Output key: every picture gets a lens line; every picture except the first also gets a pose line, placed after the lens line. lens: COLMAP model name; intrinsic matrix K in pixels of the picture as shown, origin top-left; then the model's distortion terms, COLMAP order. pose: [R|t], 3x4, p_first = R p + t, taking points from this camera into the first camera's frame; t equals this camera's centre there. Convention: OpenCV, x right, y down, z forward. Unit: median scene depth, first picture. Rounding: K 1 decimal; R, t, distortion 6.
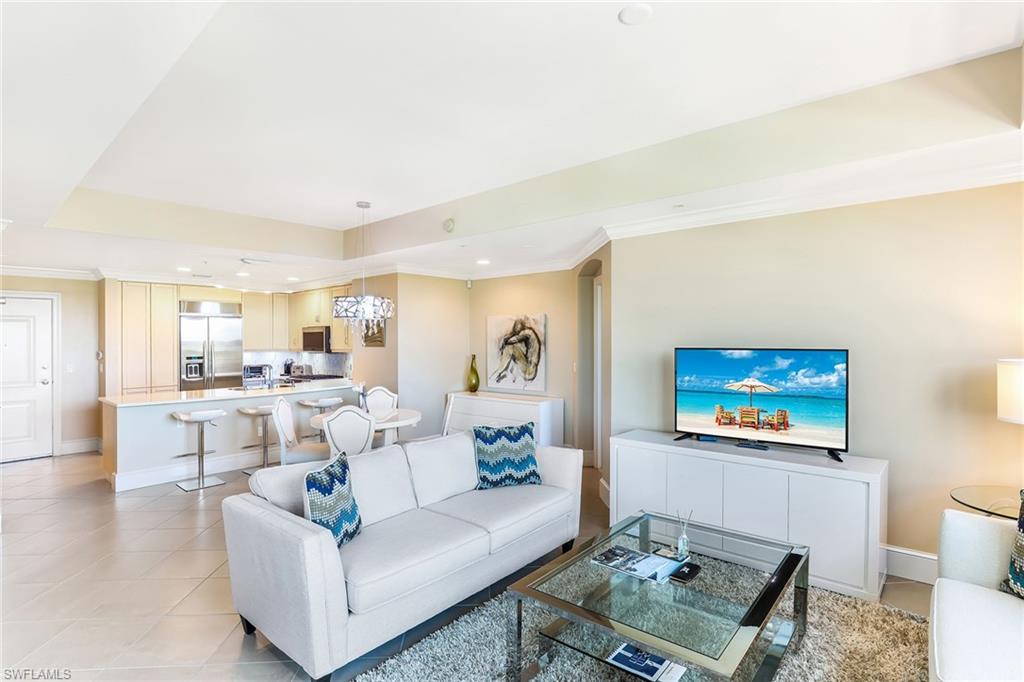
lens RADIAL K [[505.7, 0, 483.3], [0, 505.7, 337.0], [0, 0, 1]] dist [-0.000019, -0.000167]
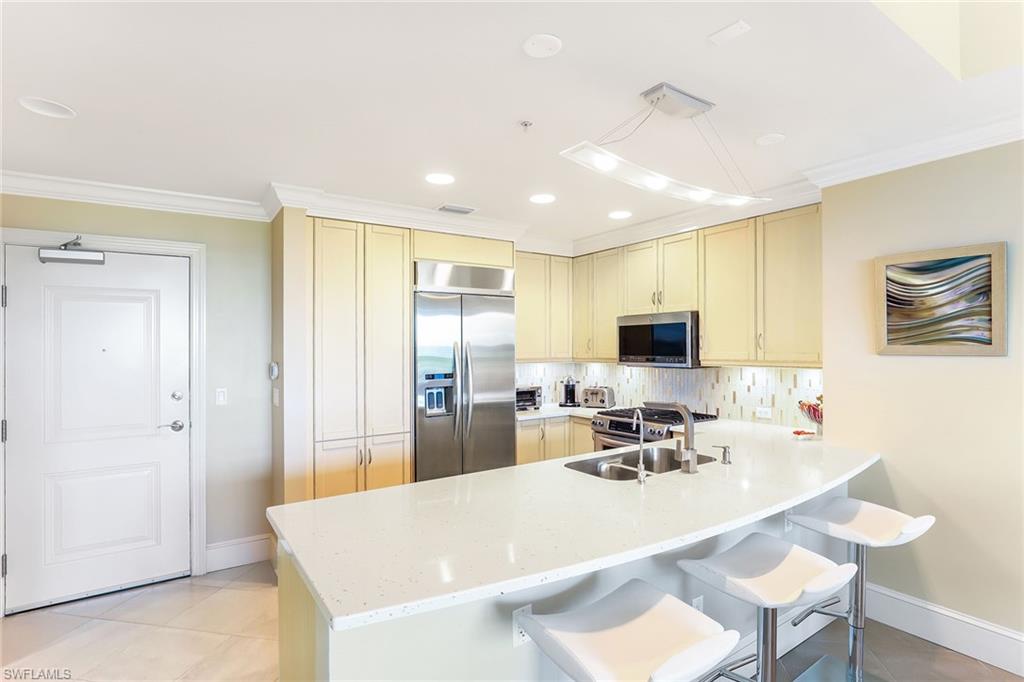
lens RADIAL K [[511.3, 0, 512.0], [0, 511.3, 341.0], [0, 0, 1]] dist [-0.016678, -0.000635]
pose [[0.973697, -0.001695, -0.227838, -0.426708], [0.000895, 0.999993, -0.003613, 0.009385], [0.227843, 0.003314, 0.973692, 0.579485]]
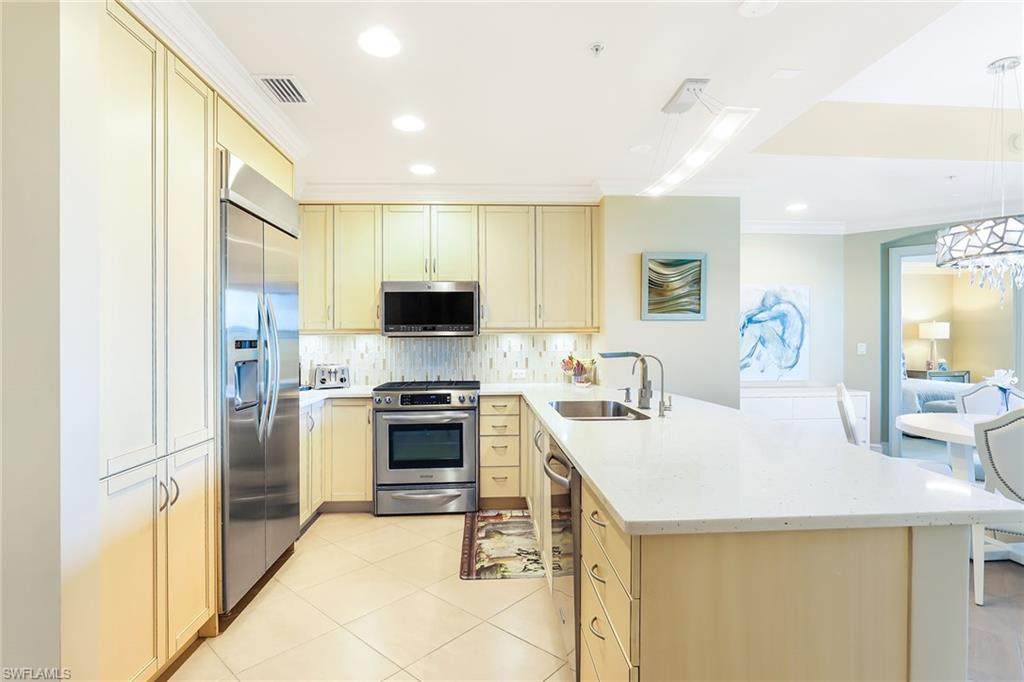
lens RADIAL K [[511.3, 0, 512.0], [0, 511.3, 341.0], [0, 0, 1]] dist [-0.016678, -0.000635]
pose [[0.694204, 0.001960, 0.719776, -0.756798], [-0.003210, 0.999995, 0.000373, 0.042893], [-0.719771, -0.002570, 0.694206, 0.733287]]
